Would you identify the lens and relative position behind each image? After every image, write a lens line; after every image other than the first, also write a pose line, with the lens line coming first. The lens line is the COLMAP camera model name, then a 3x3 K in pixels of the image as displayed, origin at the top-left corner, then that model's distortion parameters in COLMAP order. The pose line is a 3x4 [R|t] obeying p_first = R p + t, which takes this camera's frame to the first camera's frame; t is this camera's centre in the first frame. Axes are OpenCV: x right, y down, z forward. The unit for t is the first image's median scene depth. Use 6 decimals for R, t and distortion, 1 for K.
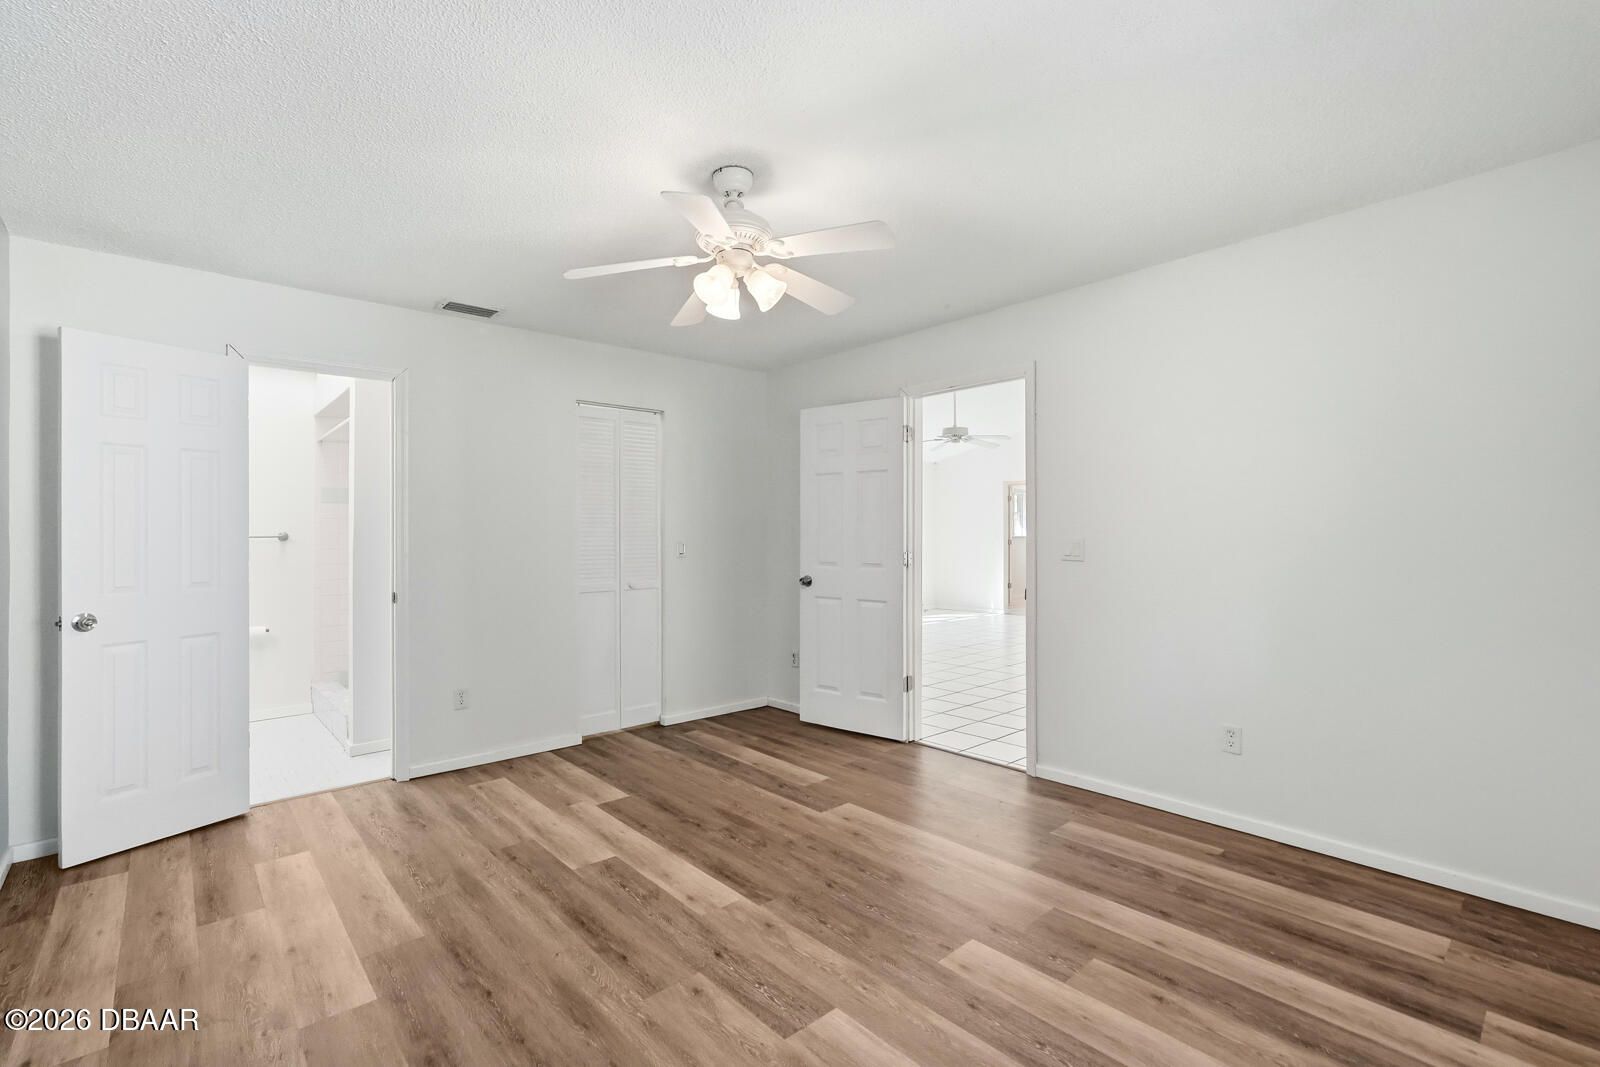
lens RADIAL K [[711.0, 0, 800.0], [0, 711.0, 533.5], [0, 0, 1]] dist [-0.017470, 0.011732]
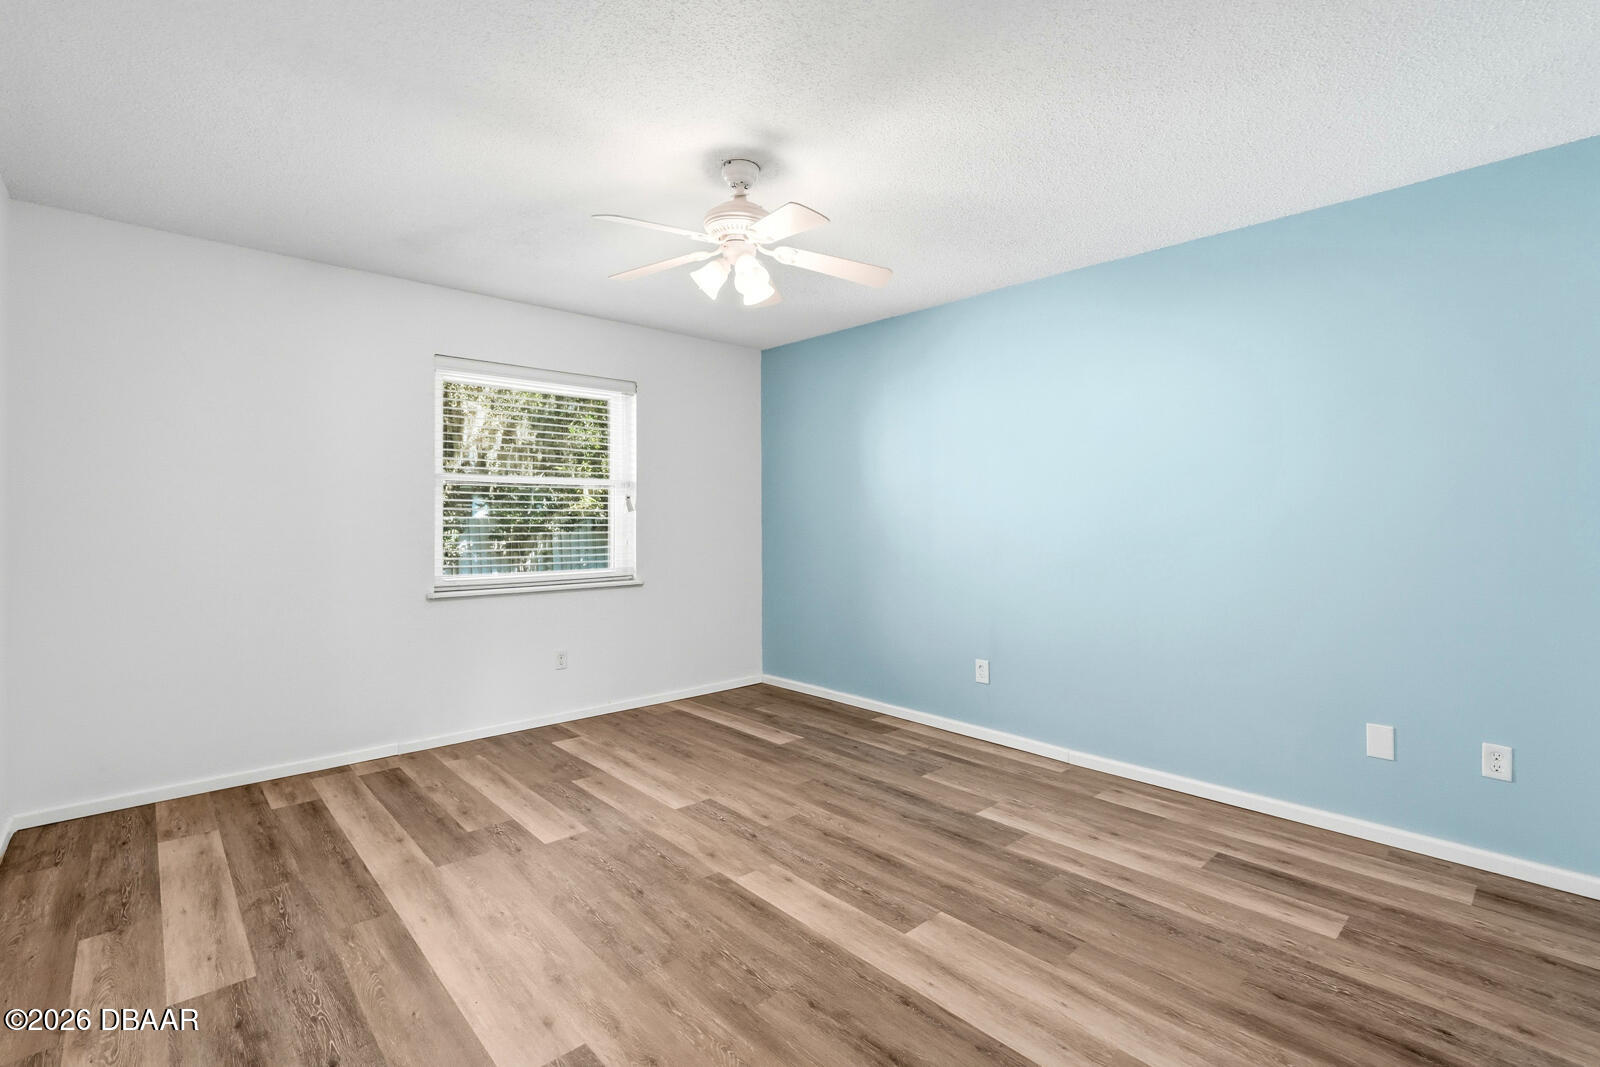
lens RADIAL K [[711.0, 0, 800.0], [0, 711.0, 533.5], [0, 0, 1]] dist [-0.017470, 0.011732]
pose [[-0.999838, 0.009213, -0.015458, -0.168039], [0.008872, 0.999719, 0.021987, 0.016515], [0.015657, 0.021846, -0.999639, 2.069055]]
